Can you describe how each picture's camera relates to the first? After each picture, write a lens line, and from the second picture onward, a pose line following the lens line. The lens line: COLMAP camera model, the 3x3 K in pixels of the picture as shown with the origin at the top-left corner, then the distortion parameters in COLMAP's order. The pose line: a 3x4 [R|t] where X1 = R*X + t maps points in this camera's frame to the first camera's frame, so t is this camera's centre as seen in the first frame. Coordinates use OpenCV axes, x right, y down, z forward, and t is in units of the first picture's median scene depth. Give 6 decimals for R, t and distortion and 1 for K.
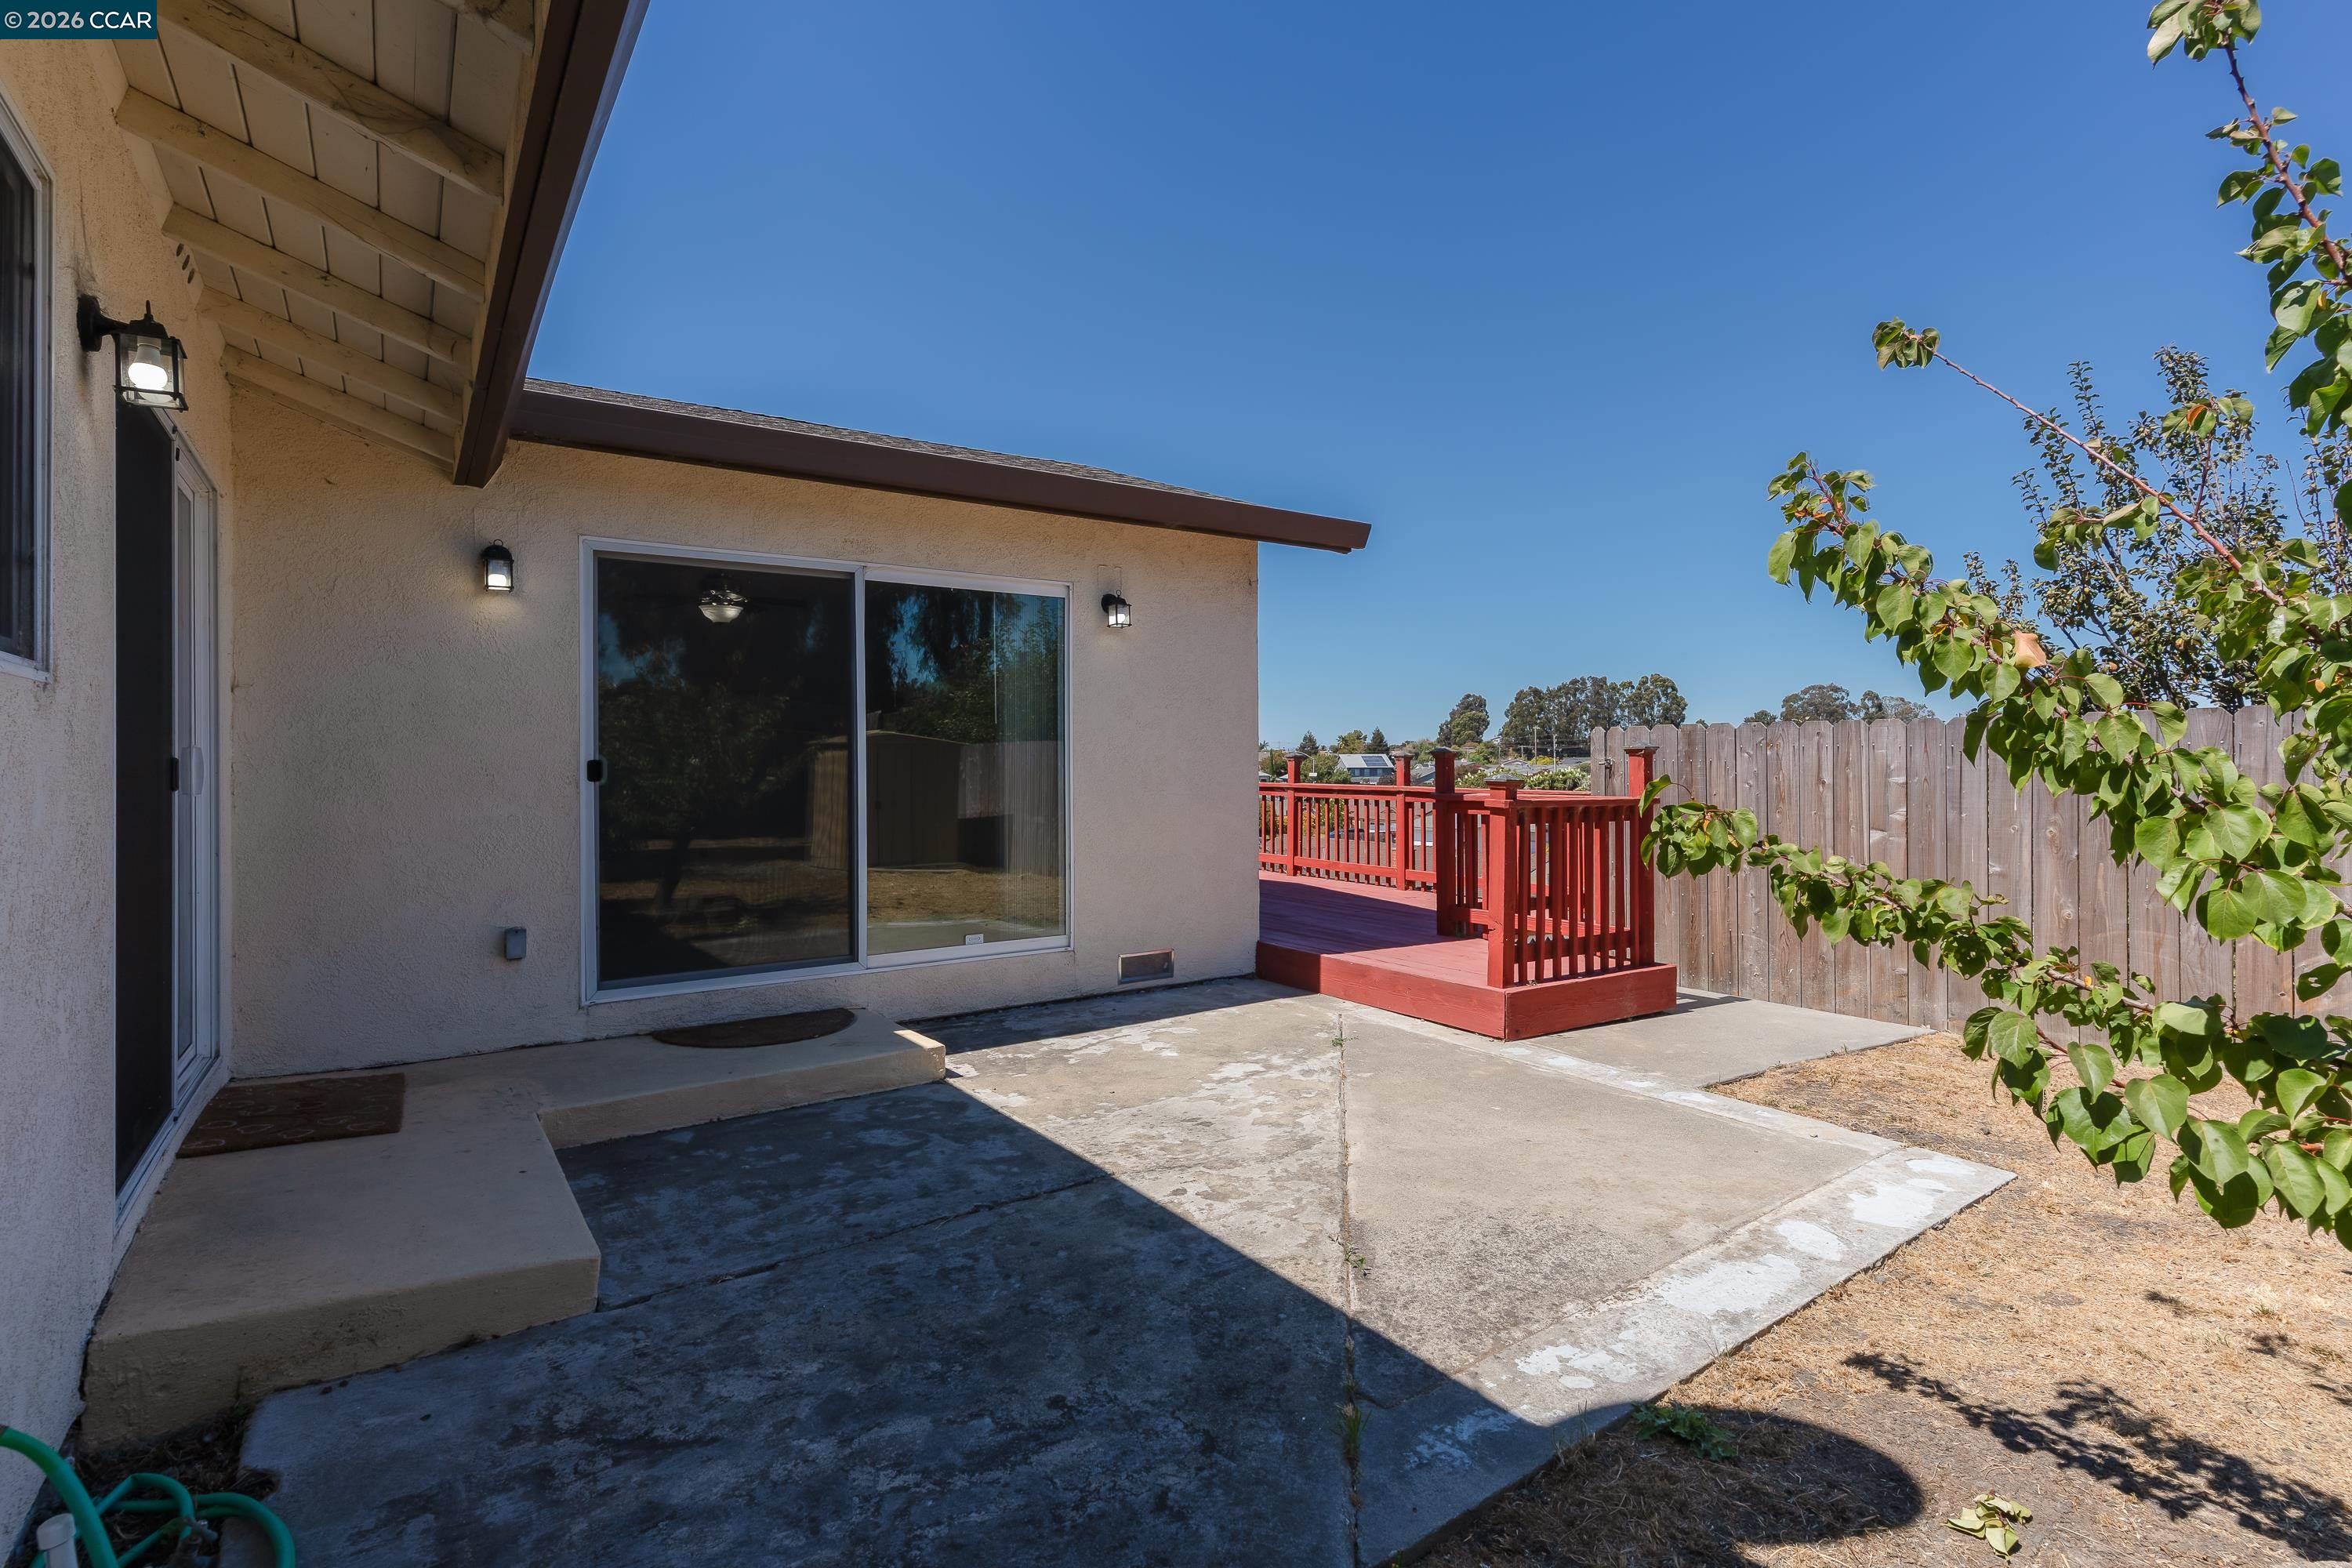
lens RADIAL K [[1121.5, 0, 1172.5], [0, 1121.5, 770.3], [0, 0, 1]] dist [0.000161, 0.003923]
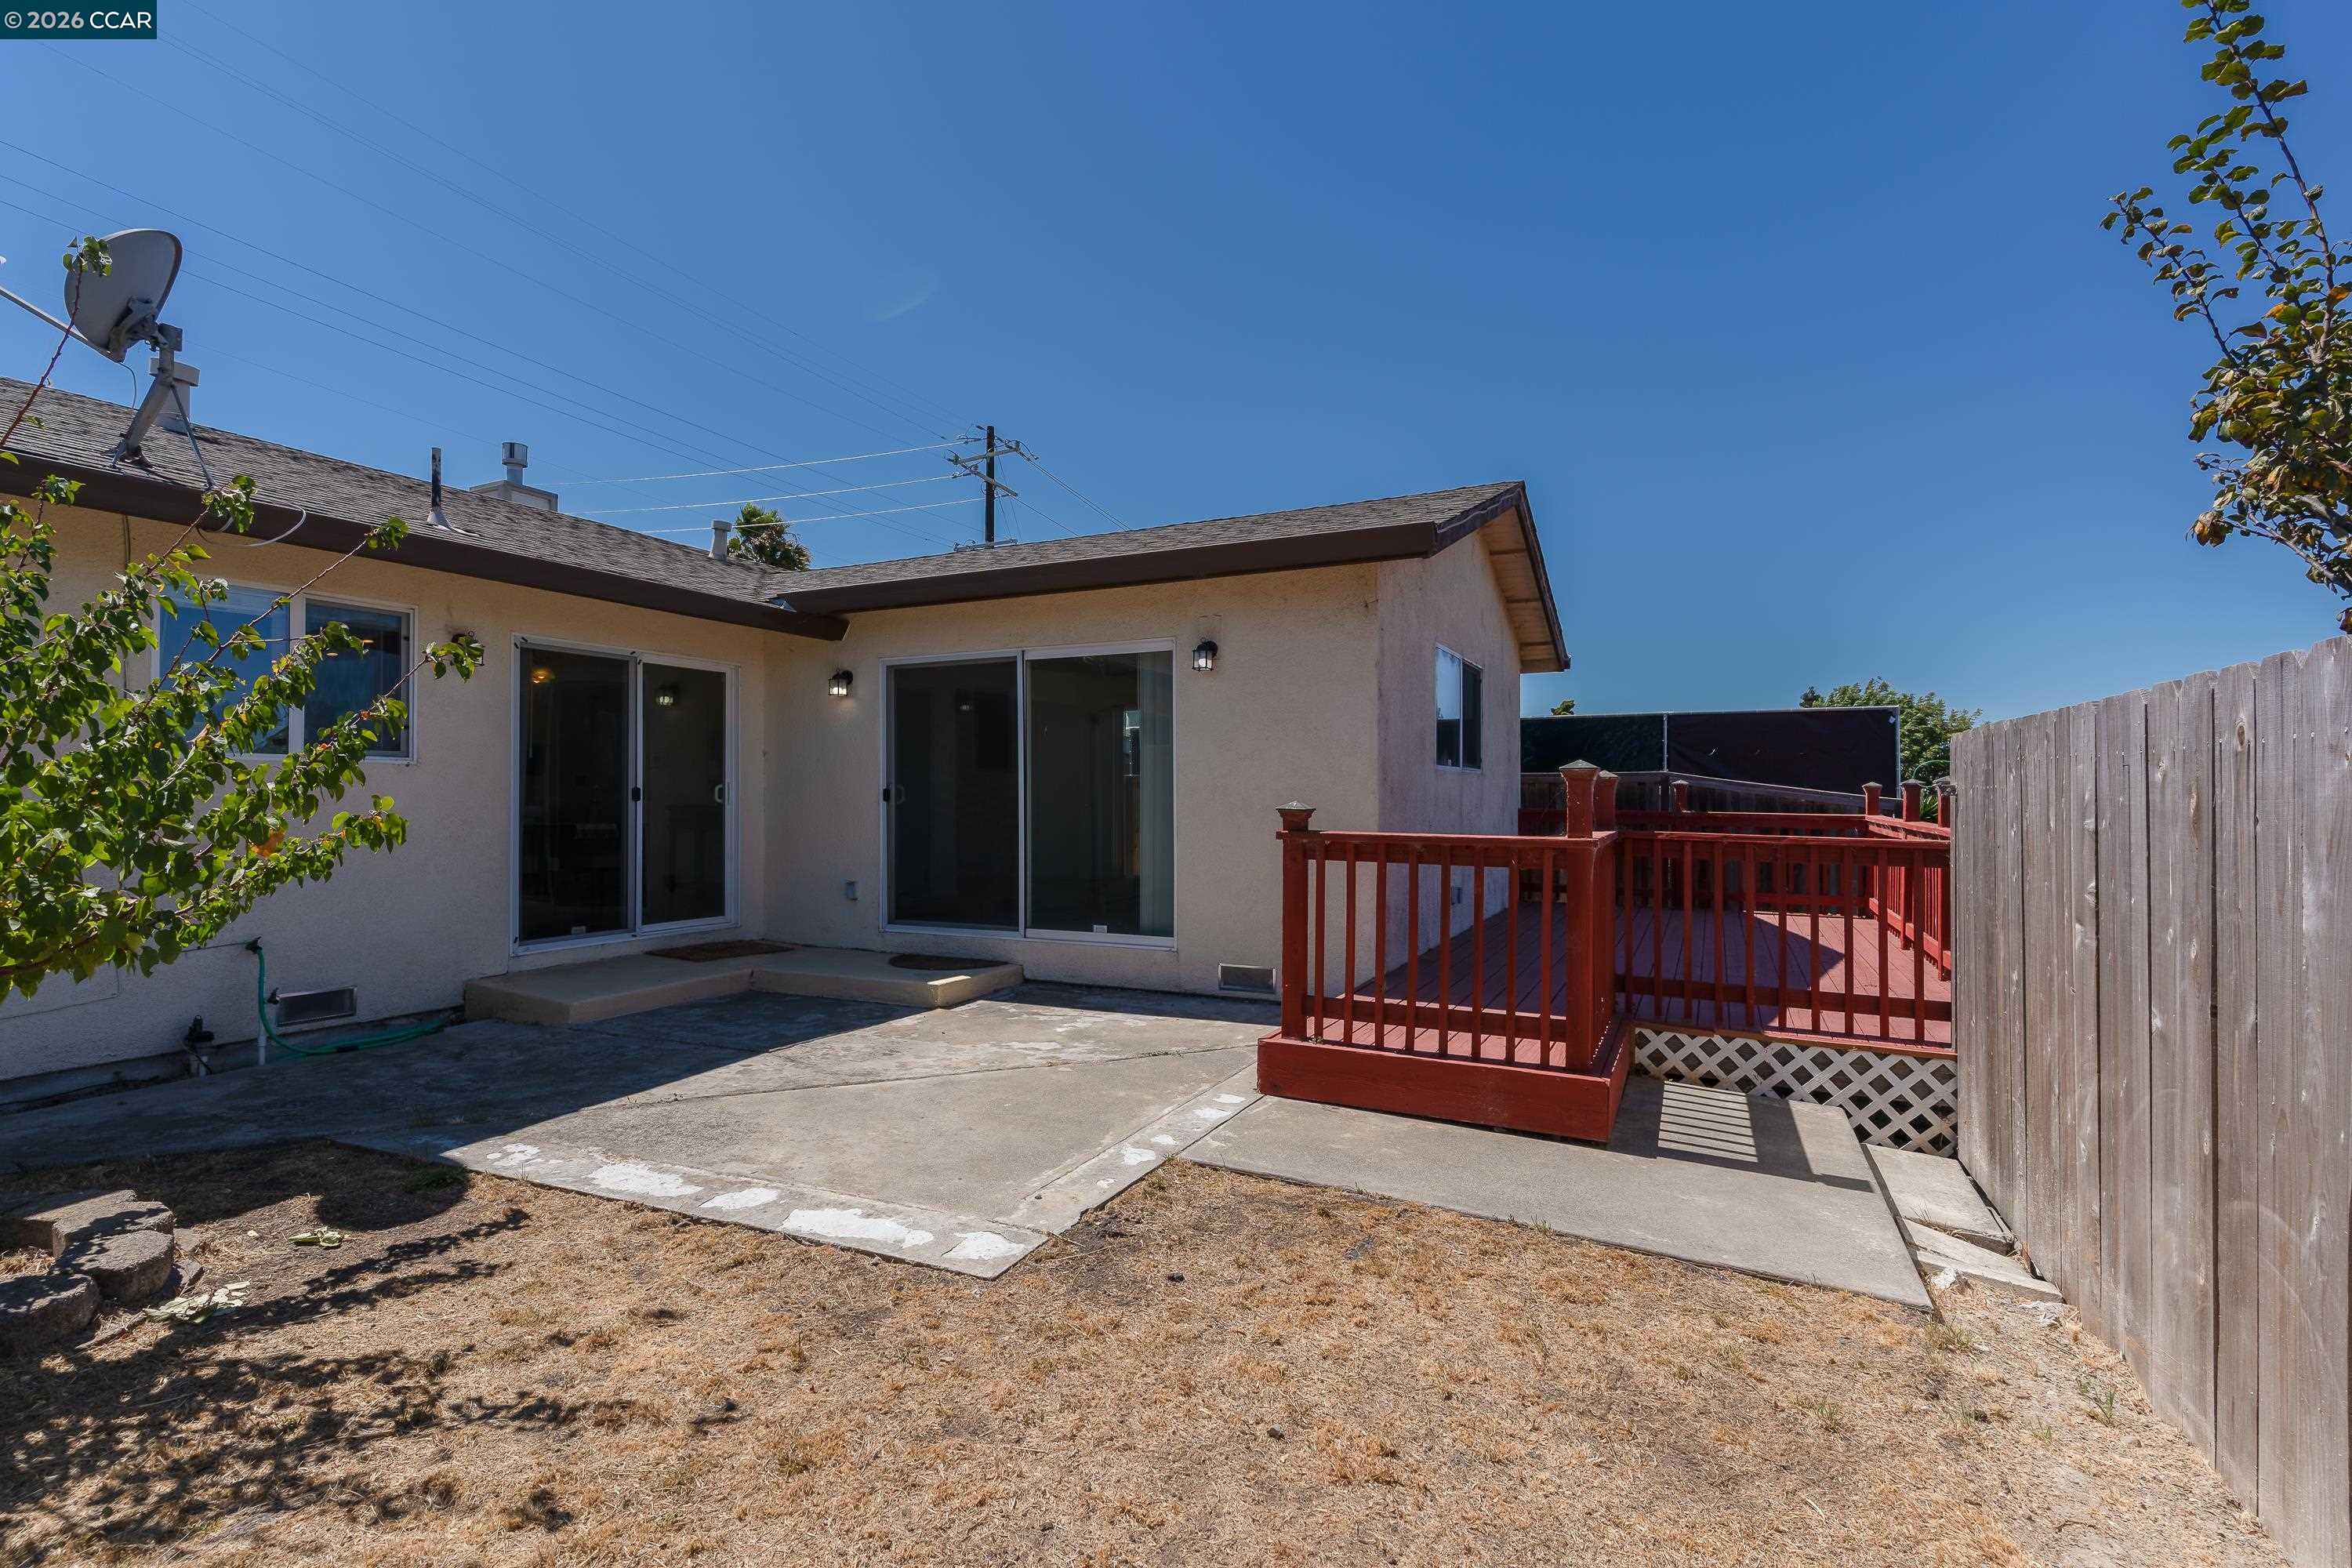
lens RADIAL K [[1121.5, 0, 1153.8], [0, 1121.5, 779.9], [0, 0, 1]] dist [0.000161, 0.003923]
pose [[0.485224, -0.009354, -0.874340, 1.435987], [-0.009319, 0.999831, -0.015868, 0.001927], [0.874340, 0.015848, 0.485055, 0.648074]]
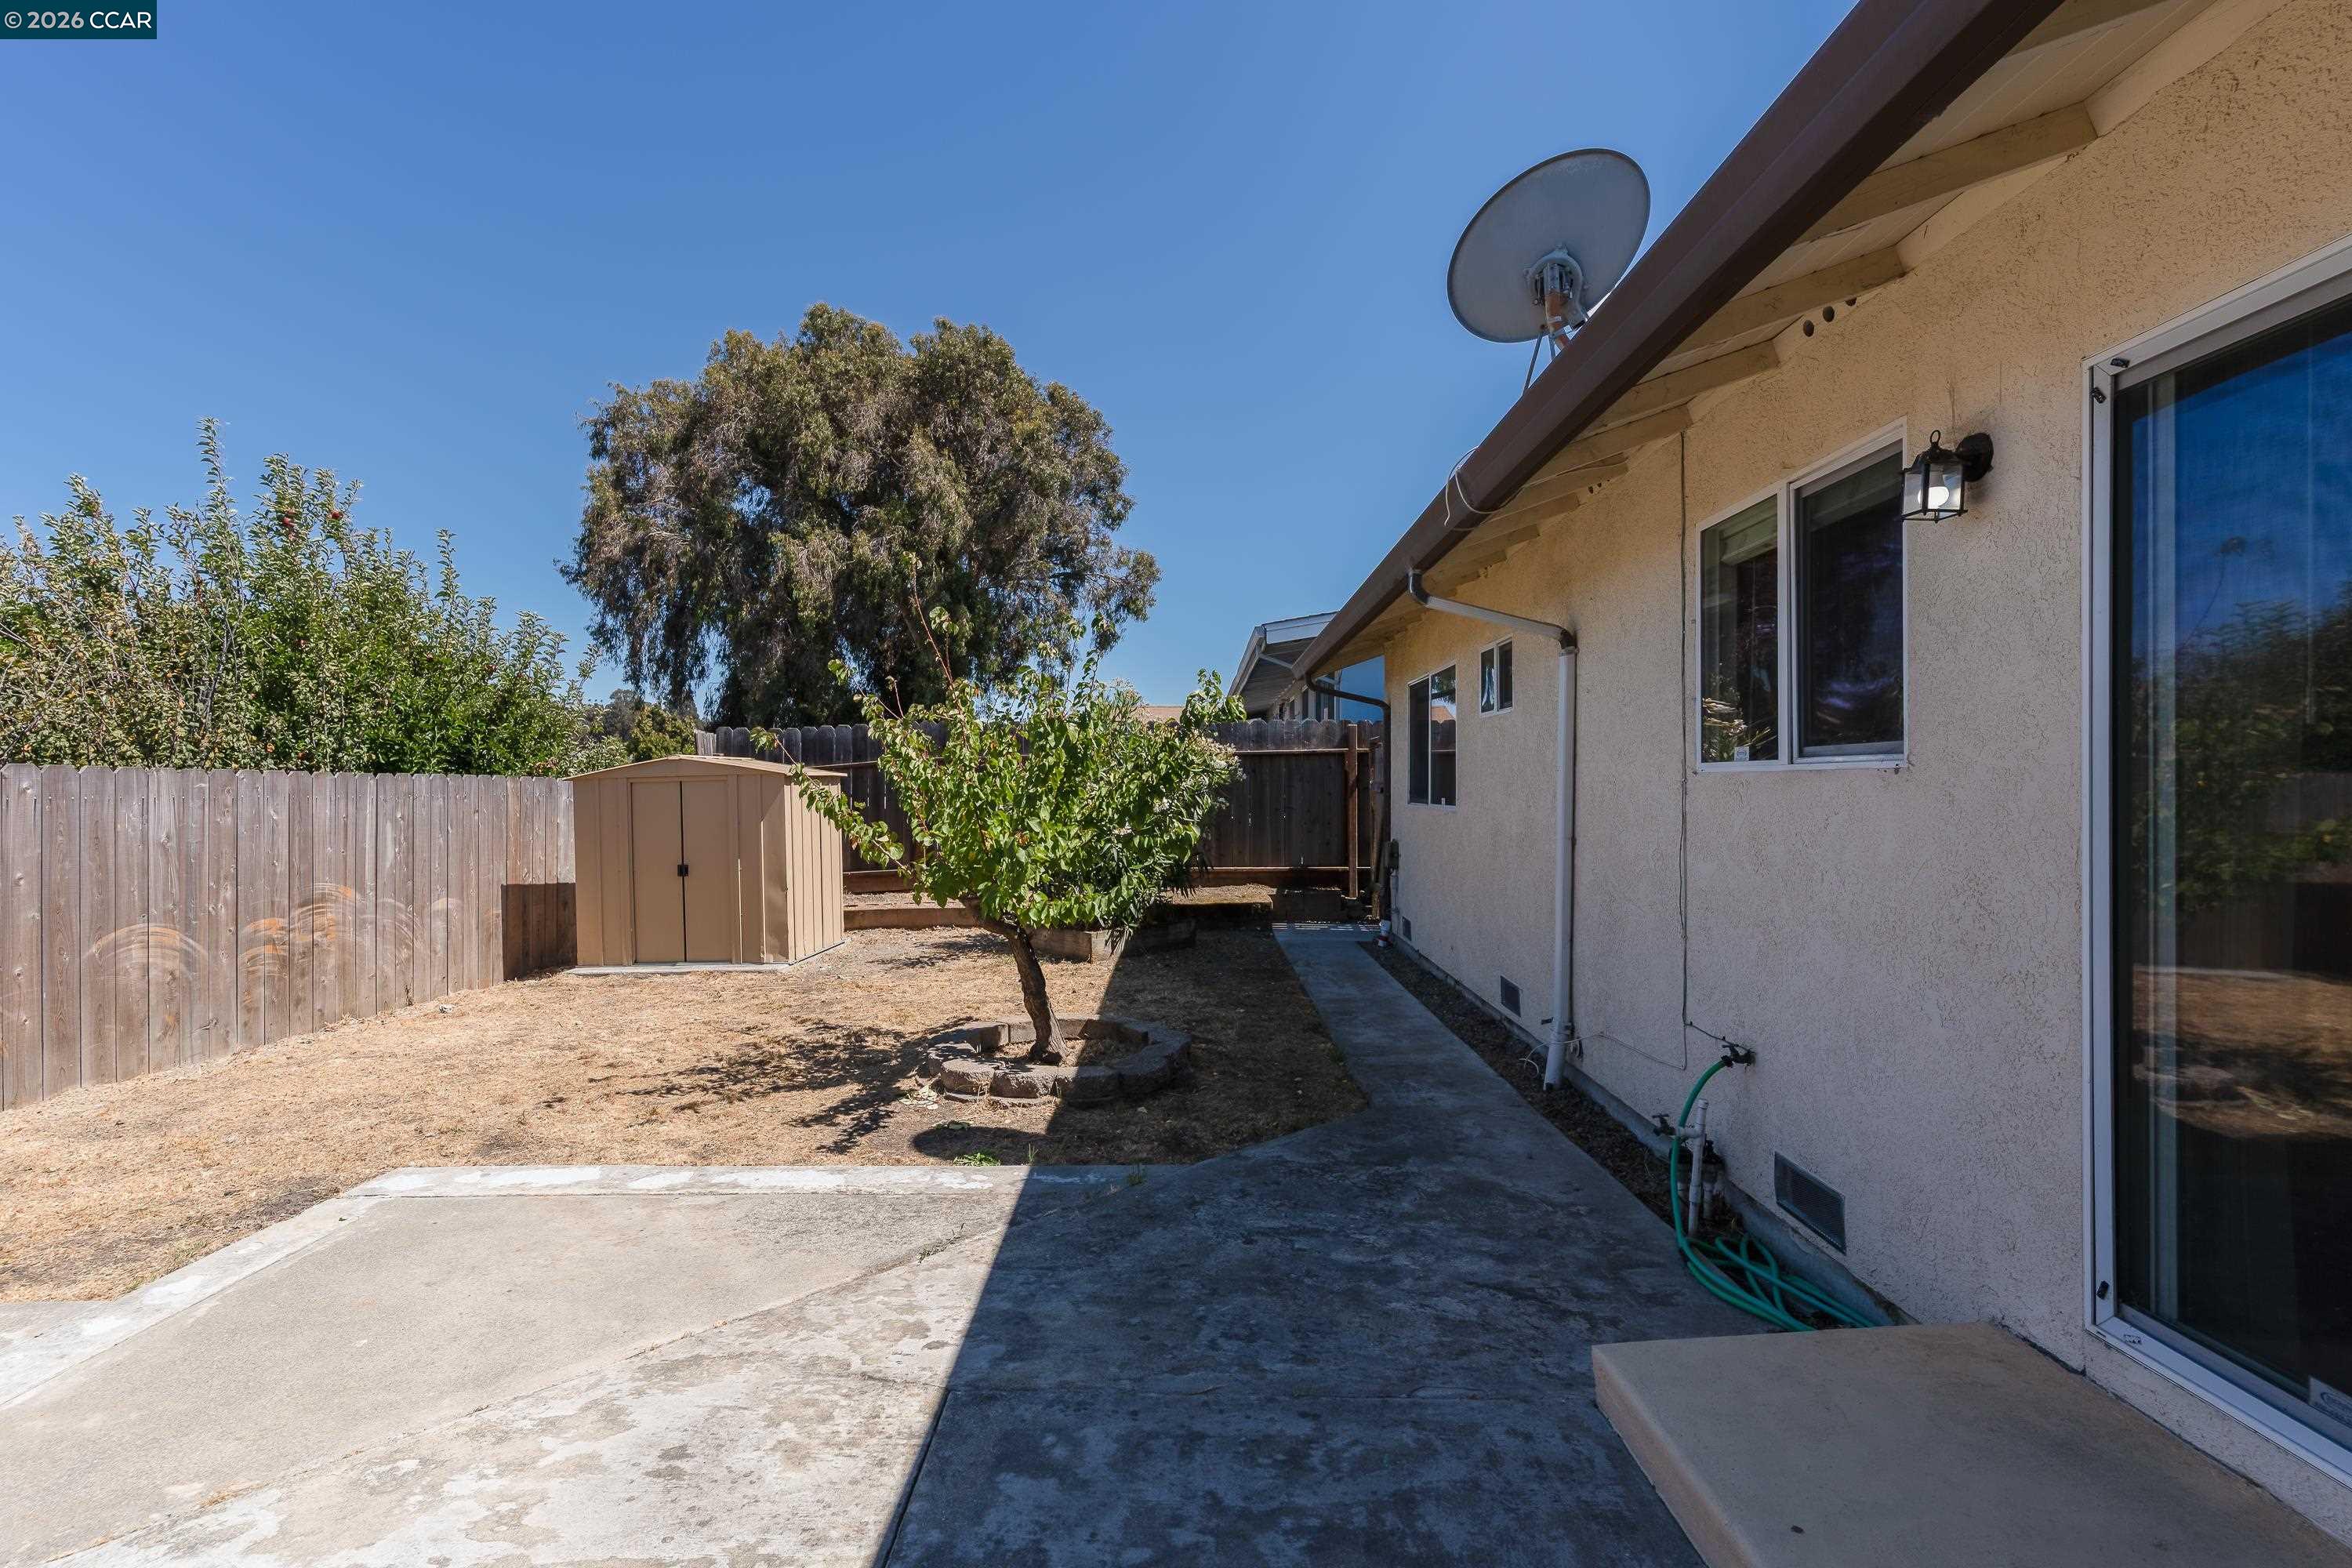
lens RADIAL K [[1121.5, 0, 1164.5], [0, 1121.5, 786.4], [0, 0, 1]] dist [0.000161, 0.003923]
pose [[-0.807995, 0.005460, 0.589164, -0.542632], [0.010038, 0.999940, 0.004499, -0.032319], [-0.589104, 0.009549, -0.808001, 1.372697]]
